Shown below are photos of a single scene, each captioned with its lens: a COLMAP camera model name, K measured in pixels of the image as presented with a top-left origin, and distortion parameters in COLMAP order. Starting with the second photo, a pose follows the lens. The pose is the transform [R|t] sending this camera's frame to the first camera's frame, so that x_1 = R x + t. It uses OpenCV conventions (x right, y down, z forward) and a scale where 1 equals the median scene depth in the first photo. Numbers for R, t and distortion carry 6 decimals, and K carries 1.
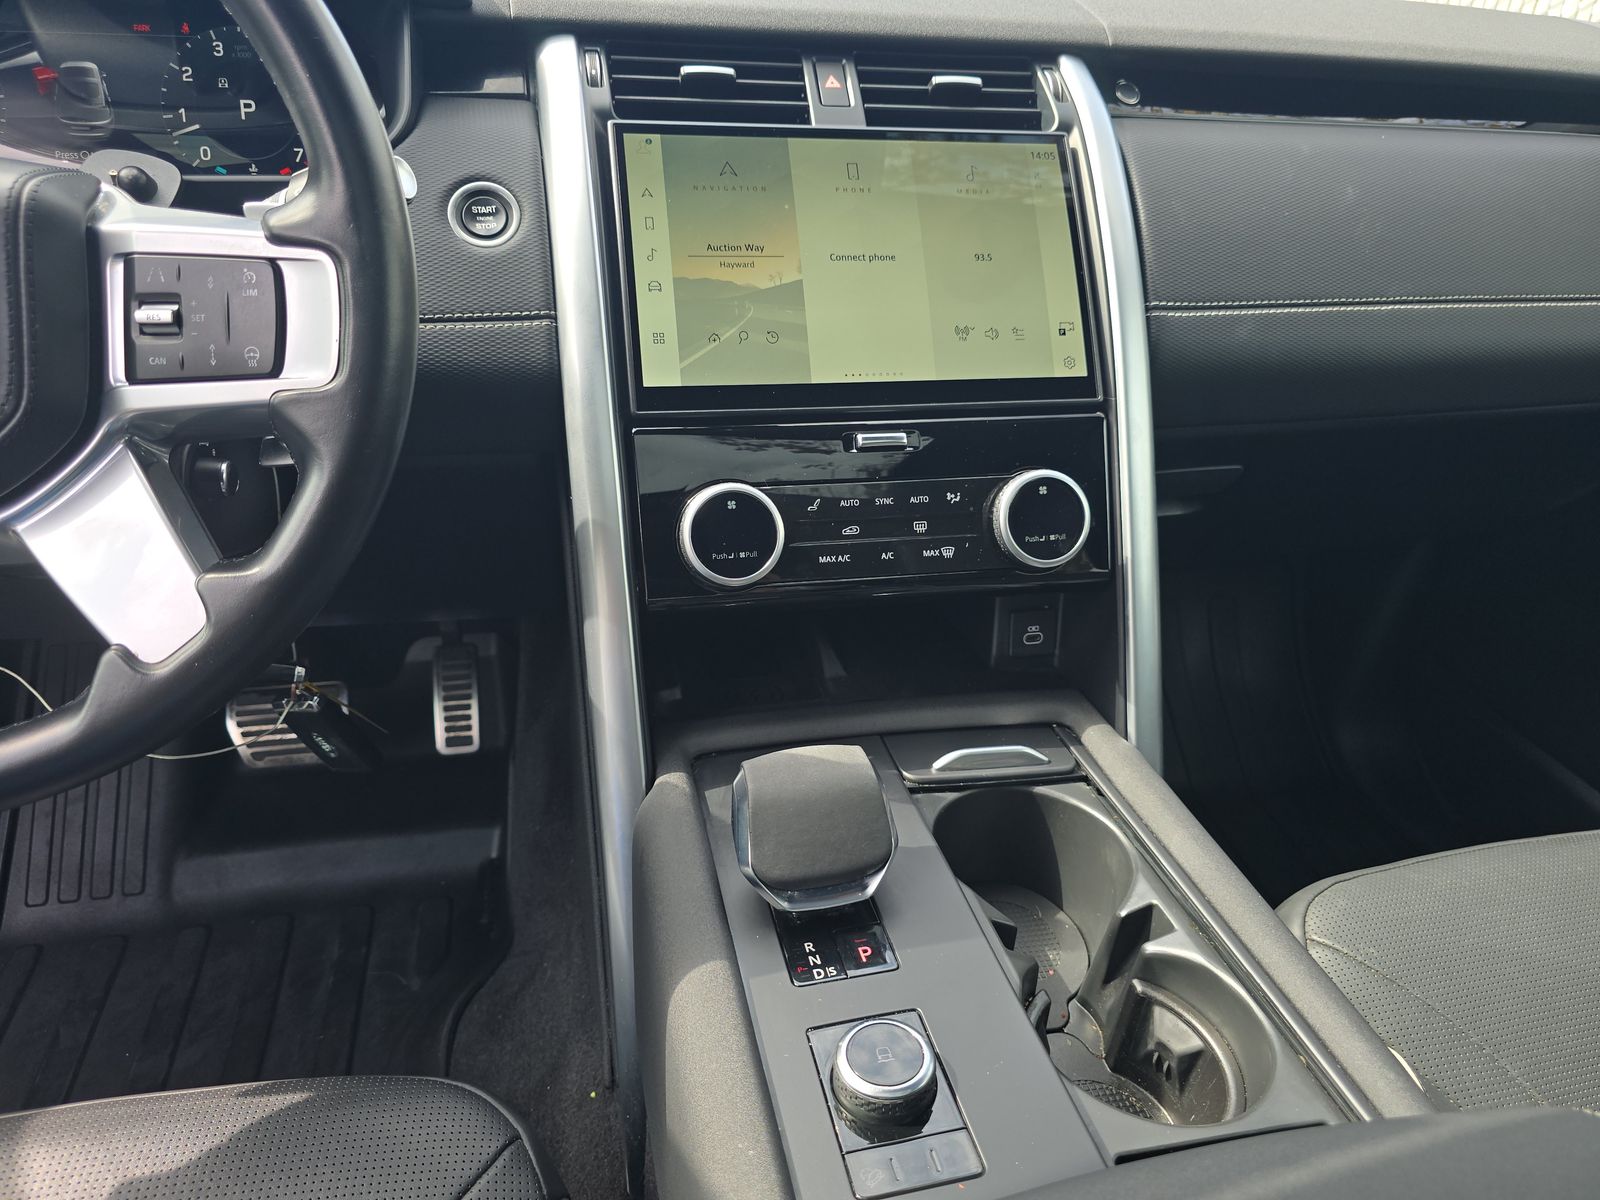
lens RADIAL K [[1109.6, 0, 800.0], [0, 1109.6, 600.0], [0, 0, 1]] dist [0.008123, -0.024840]
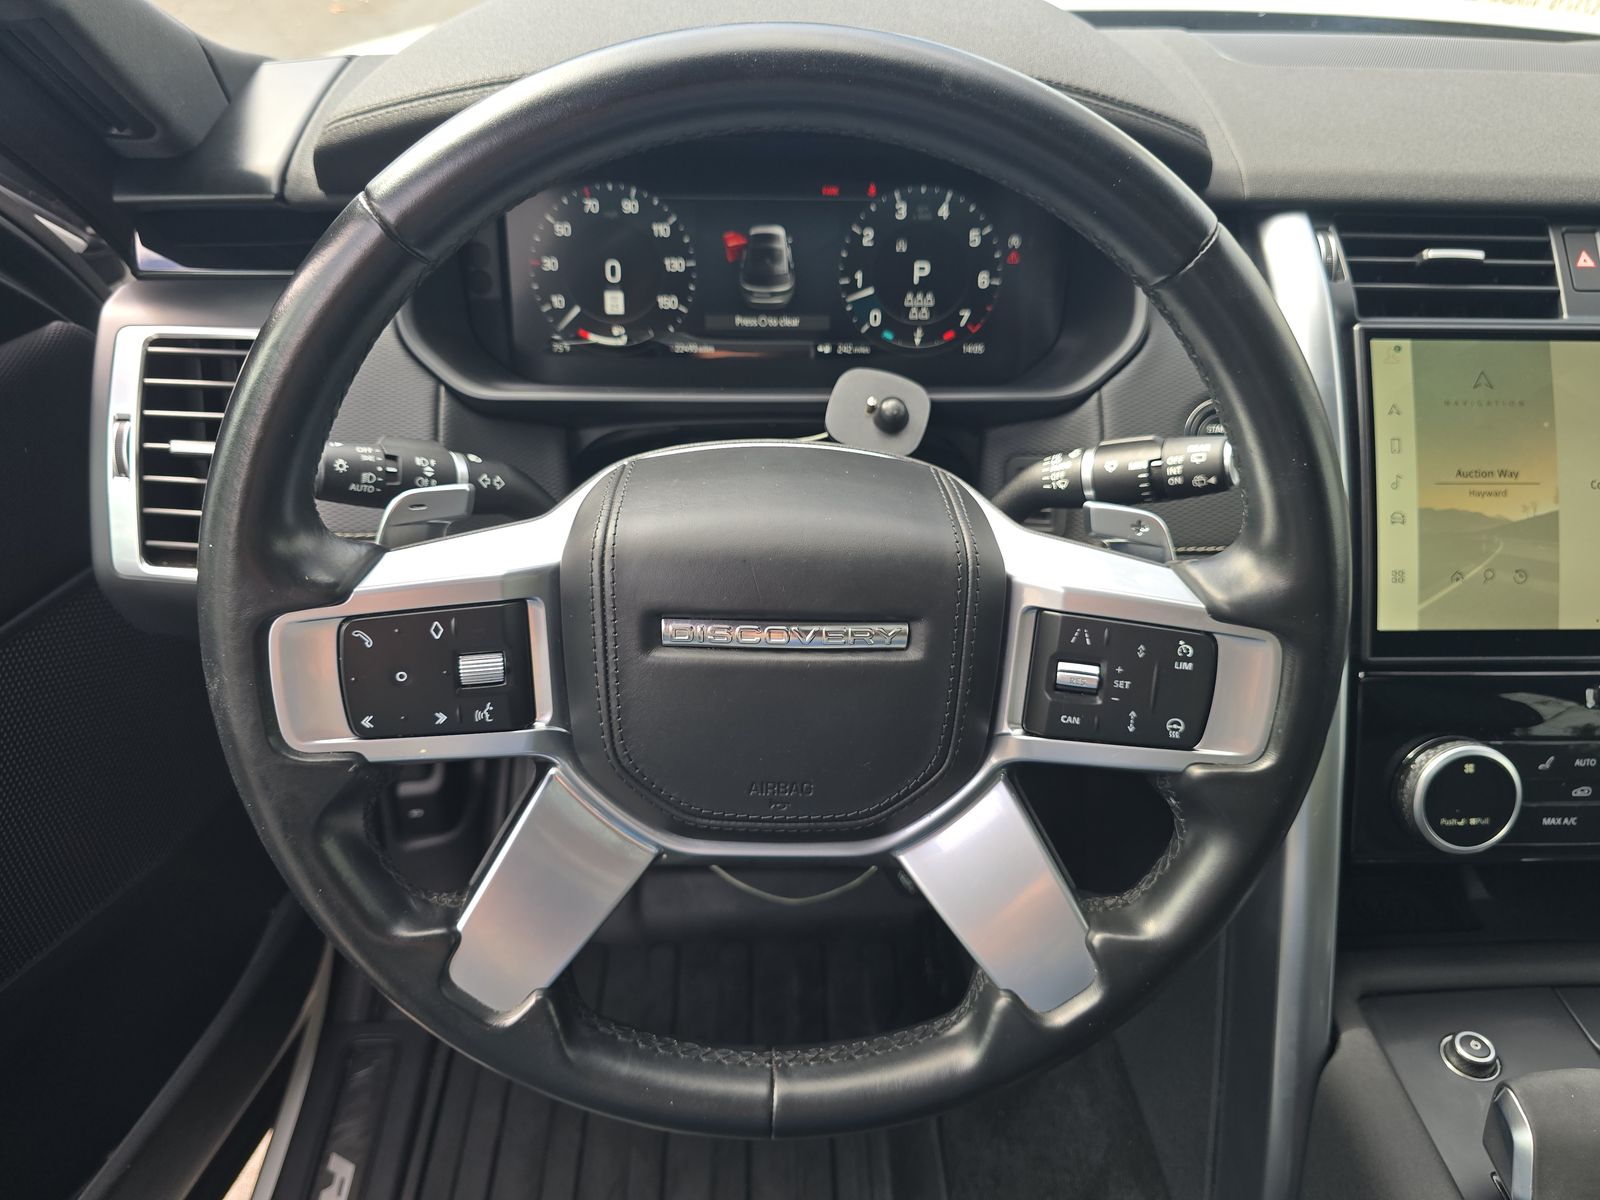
lens RADIAL K [[1109.6, 0, 800.0], [0, 1109.6, 600.0], [0, 0, 1]] dist [0.008123, -0.024840]
pose [[0.982296, 0.080869, -0.168981, -0.444940], [-0.061896, 0.991472, 0.114682, -0.283475], [0.176814, -0.102193, 0.978925, 0.009388]]
